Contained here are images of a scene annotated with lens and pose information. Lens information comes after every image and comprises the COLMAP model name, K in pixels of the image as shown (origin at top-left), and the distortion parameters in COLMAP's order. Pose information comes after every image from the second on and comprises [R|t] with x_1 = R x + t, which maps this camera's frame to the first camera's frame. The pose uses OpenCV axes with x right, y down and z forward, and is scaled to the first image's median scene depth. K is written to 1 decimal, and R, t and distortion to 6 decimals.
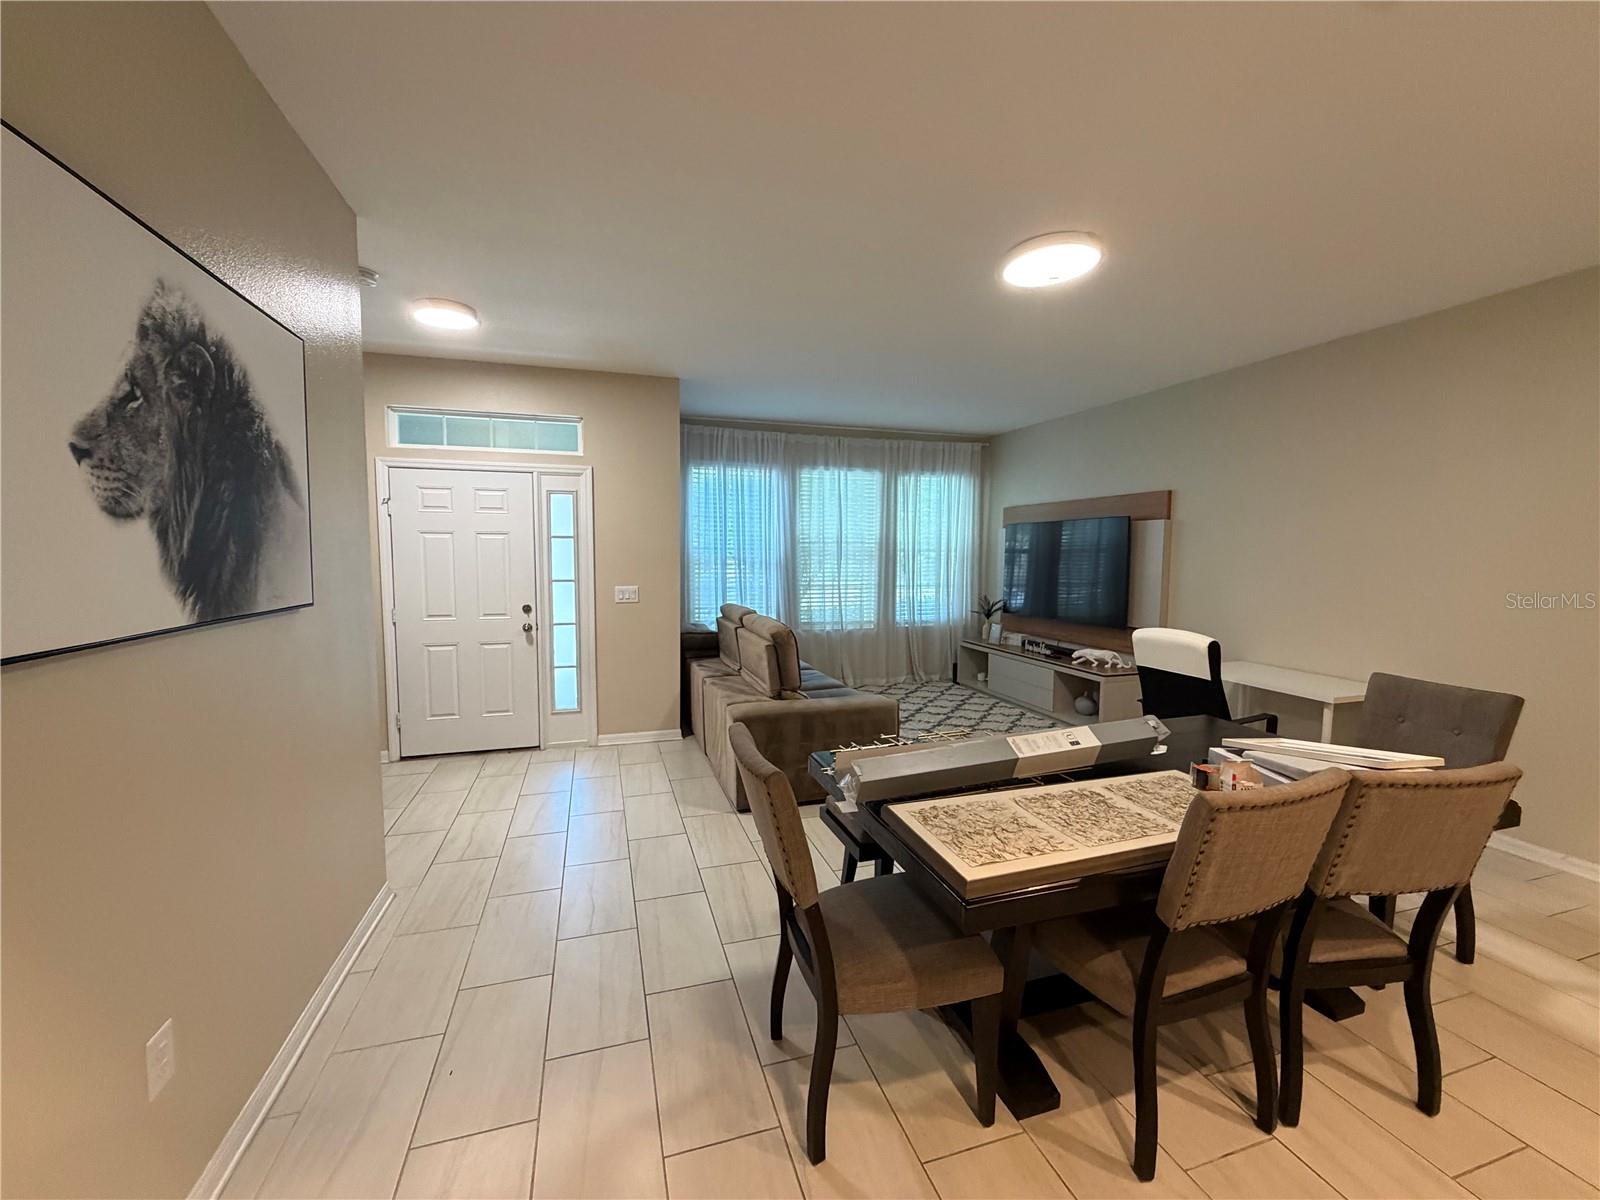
lens RADIAL K [[636.0, 0, 793.2], [0, 636.0, 601.6], [0, 0, 1]] dist [-0.002001, 0.001358]
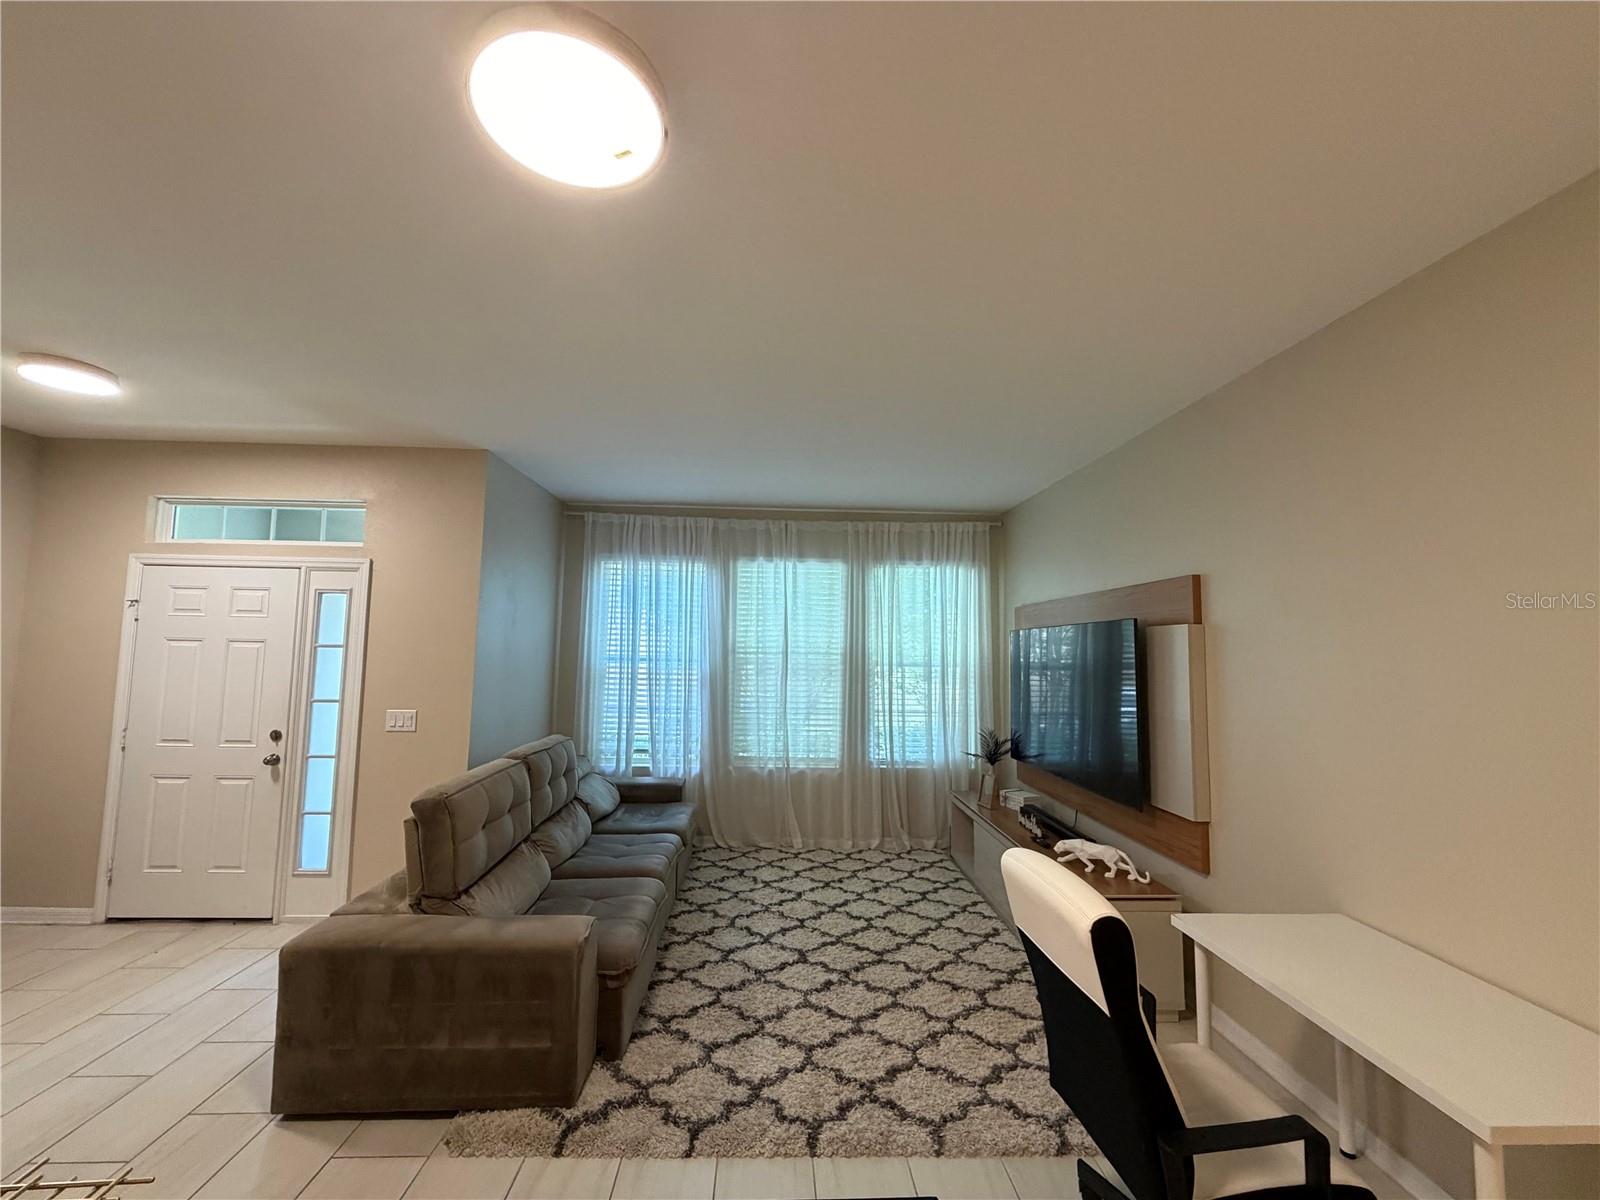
lens RADIAL K [[636.0, 0, 794.0], [0, 636.0, 600.6], [0, 0, 1]] dist [-0.002001, 0.001358]
pose [[0.966089, -0.009583, -0.258032, 0.300481], [-0.032120, 0.987089, -0.156916, -0.037111], [0.256205, 0.159883, 0.953308, 0.271988]]
